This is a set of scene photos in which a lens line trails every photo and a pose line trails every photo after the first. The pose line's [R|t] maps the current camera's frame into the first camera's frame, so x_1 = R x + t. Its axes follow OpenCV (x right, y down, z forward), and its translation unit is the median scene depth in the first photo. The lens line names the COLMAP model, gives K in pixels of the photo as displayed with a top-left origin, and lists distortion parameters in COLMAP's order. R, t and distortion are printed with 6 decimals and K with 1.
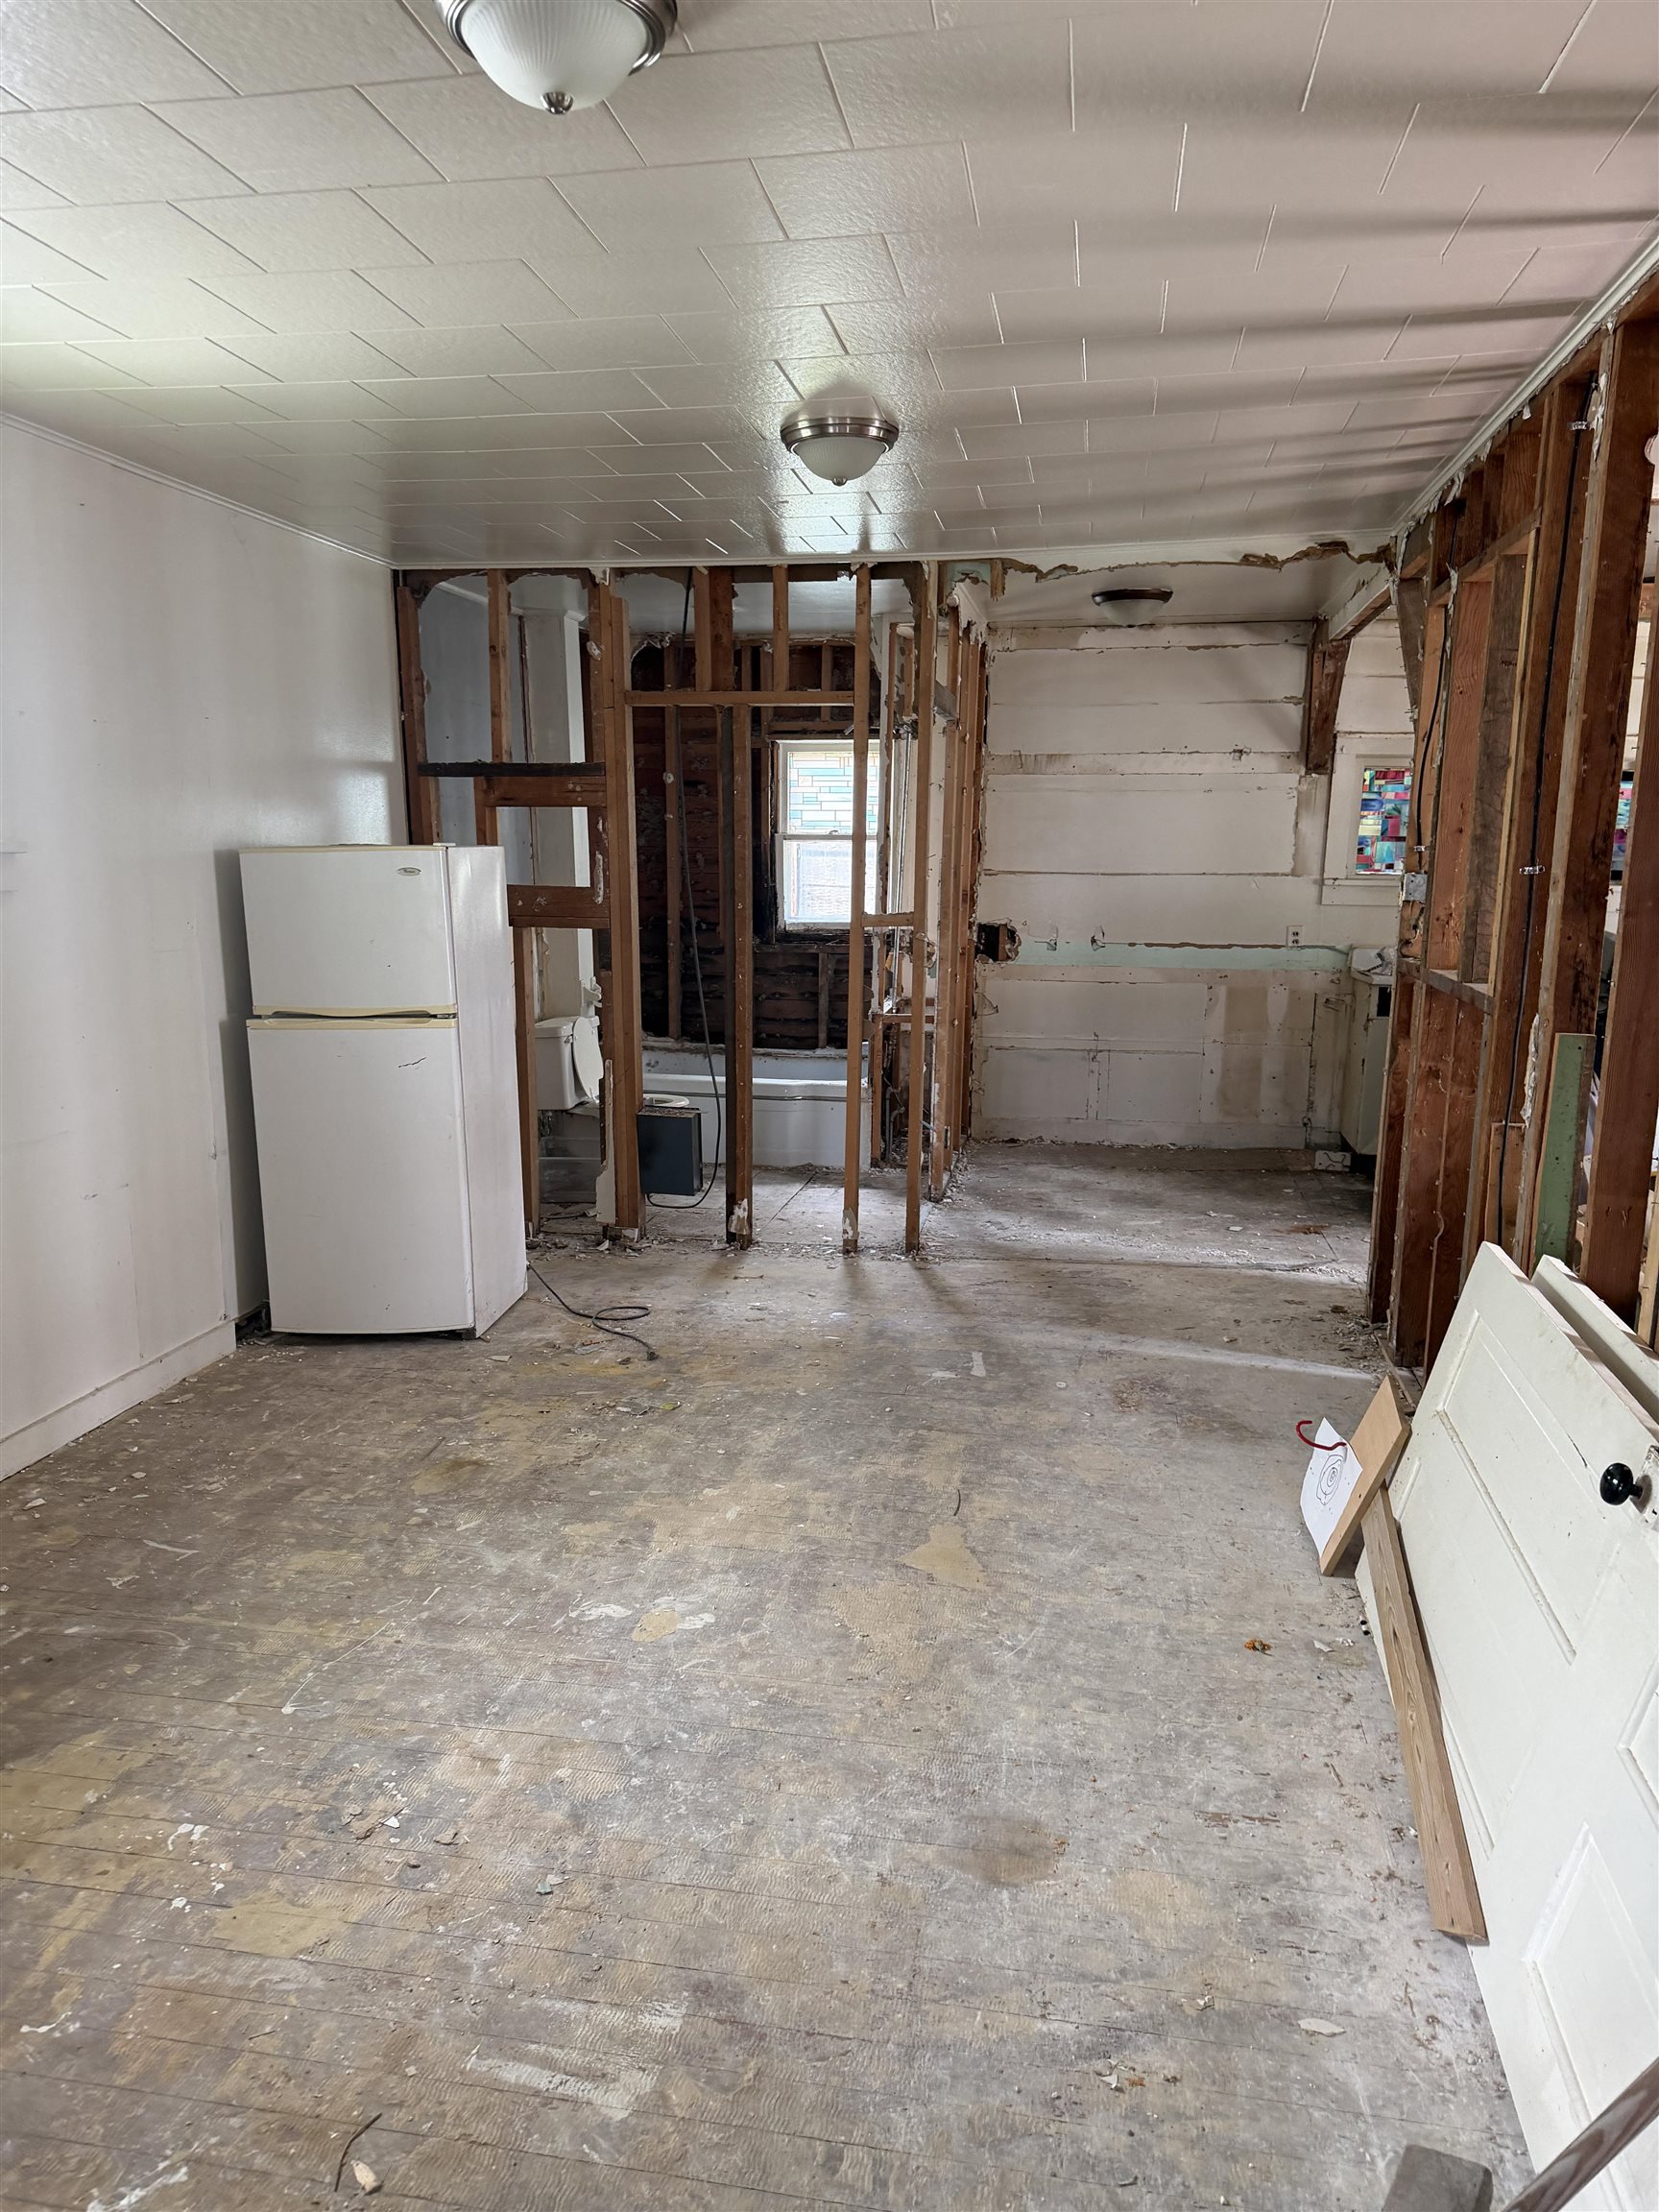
lens RADIAL K [[1555.6, 0, 831.5], [0, 1555.6, 1107.4], [0, 0, 1]] dist [0.087078, -0.039510]
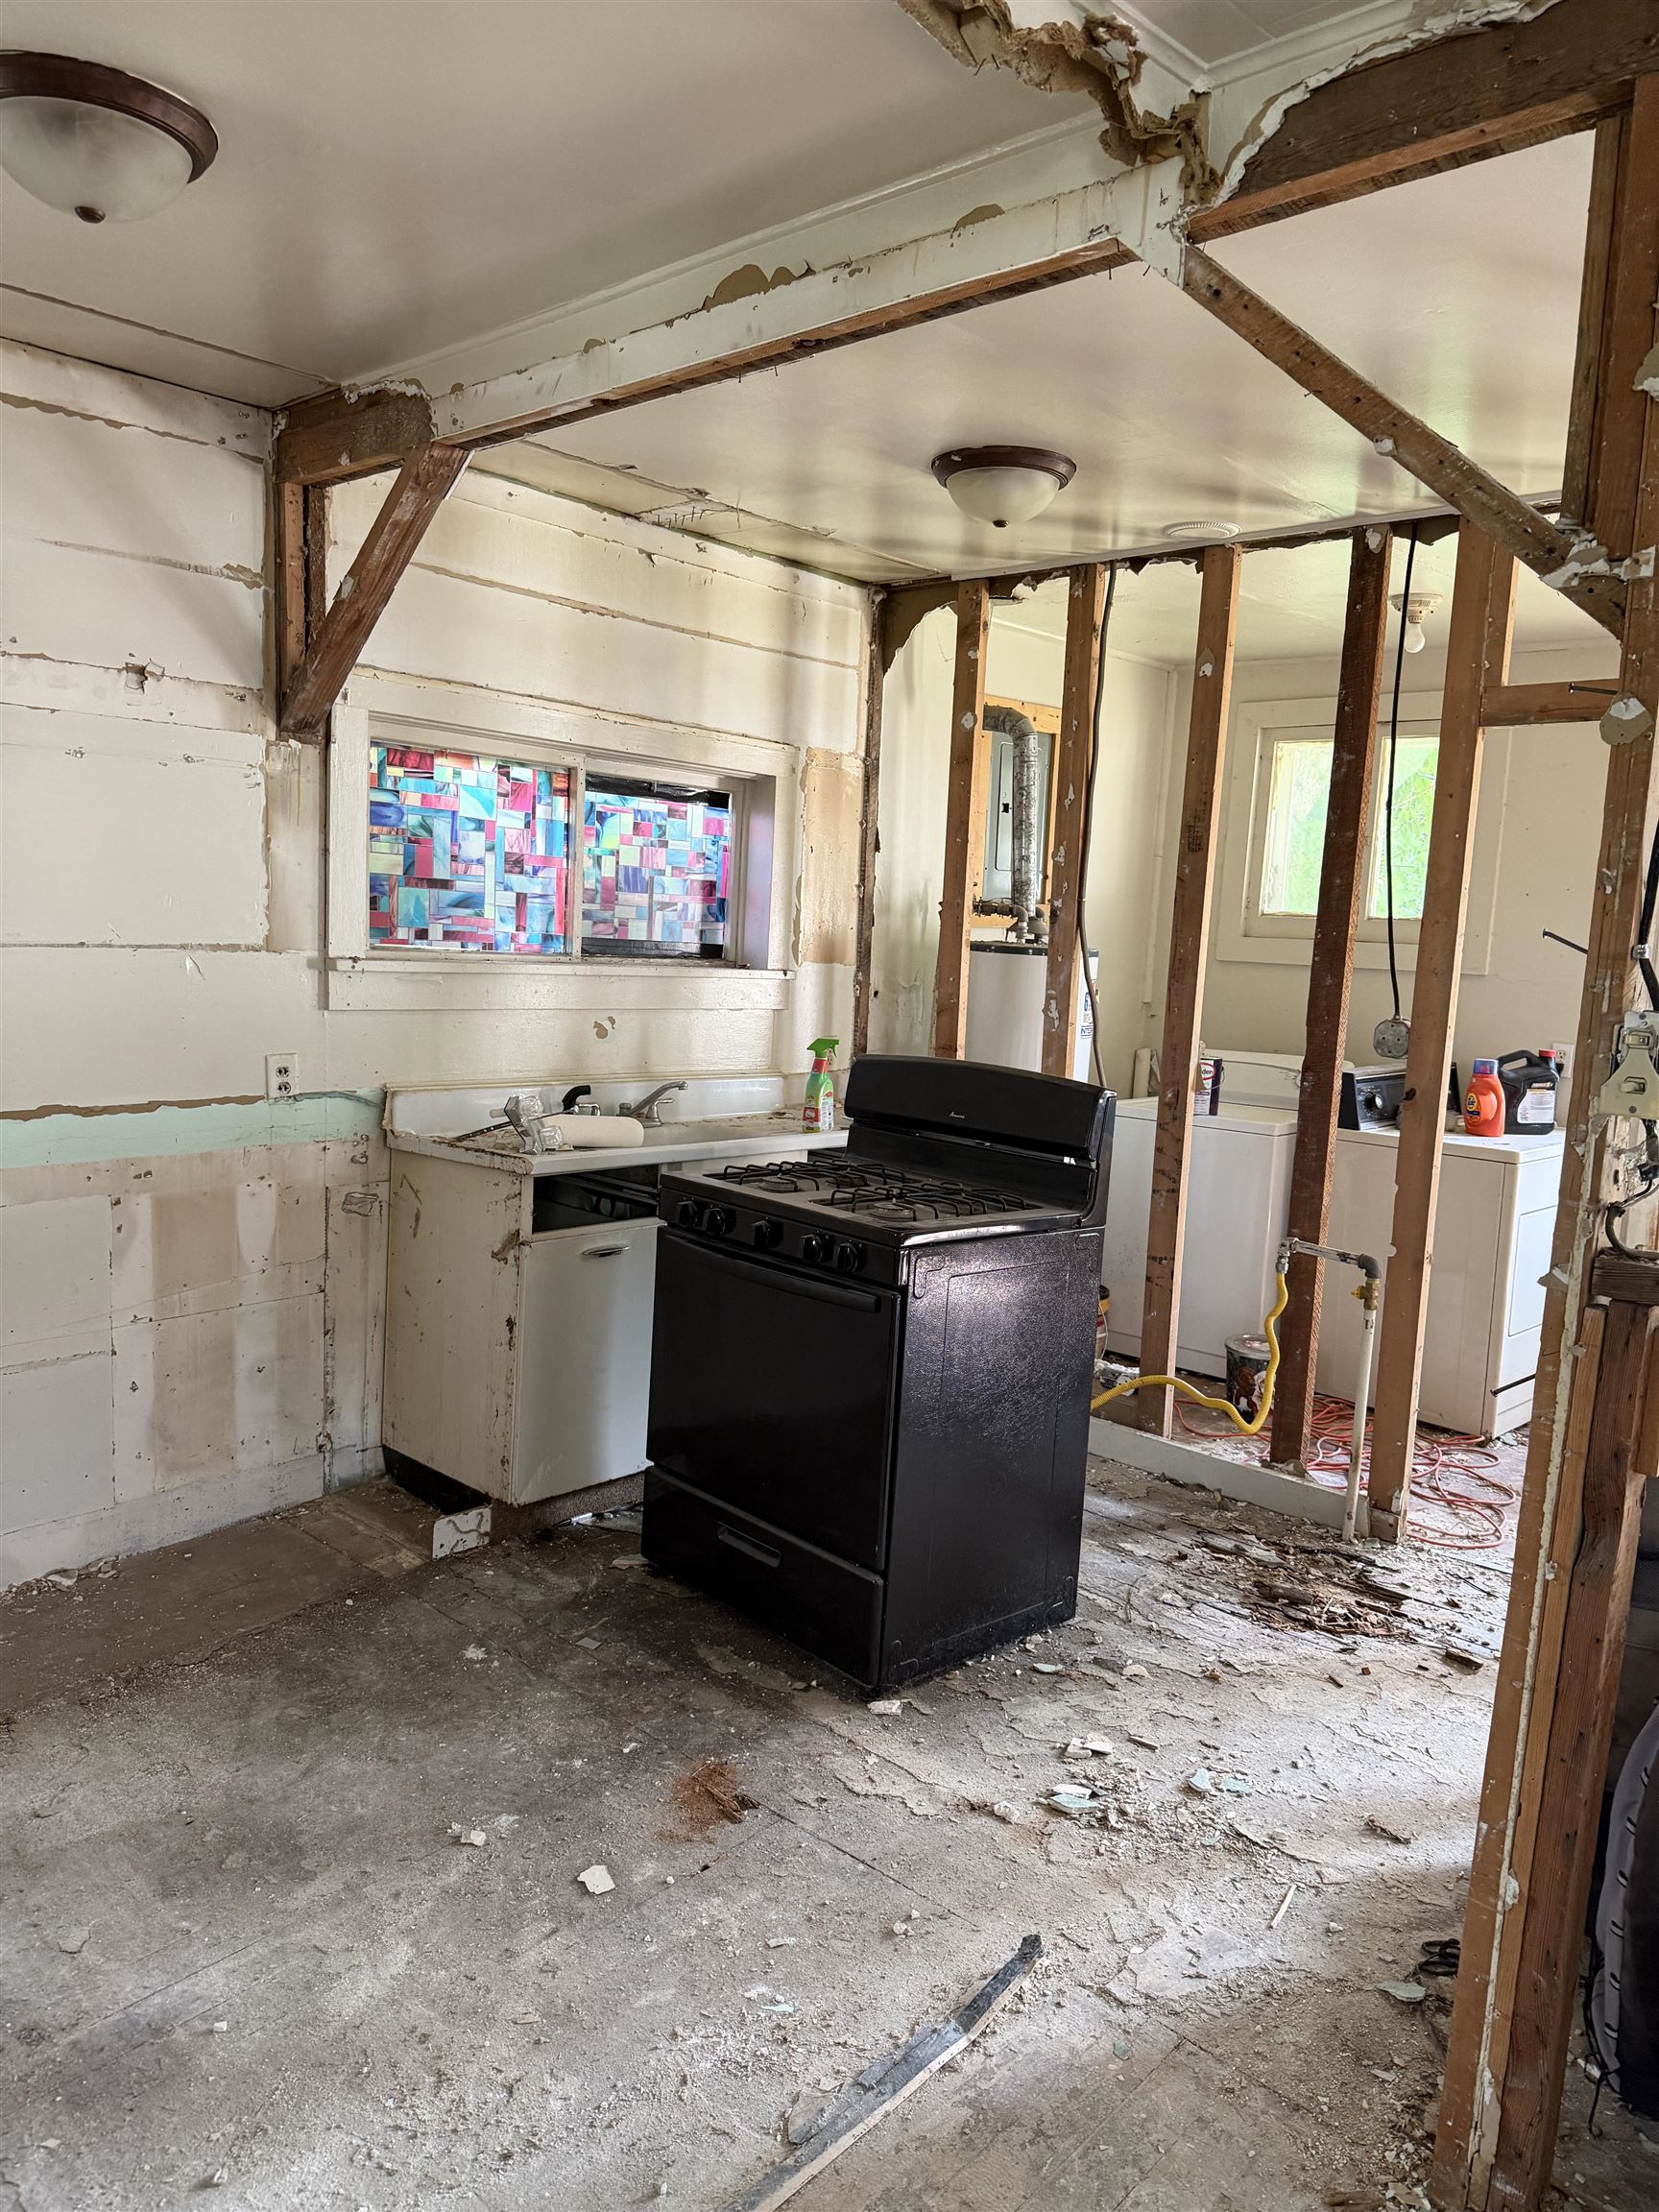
lens RADIAL K [[1555.6, 0, 726.7], [0, 1555.6, 1114.0], [0, 0, 1]] dist [0.087078, -0.039510]
pose [[0.564232, -0.097363, 0.819856, -0.023016], [0.106595, 0.993302, 0.044601, -0.105424], [-0.818706, 0.062227, 0.570831, 0.620245]]
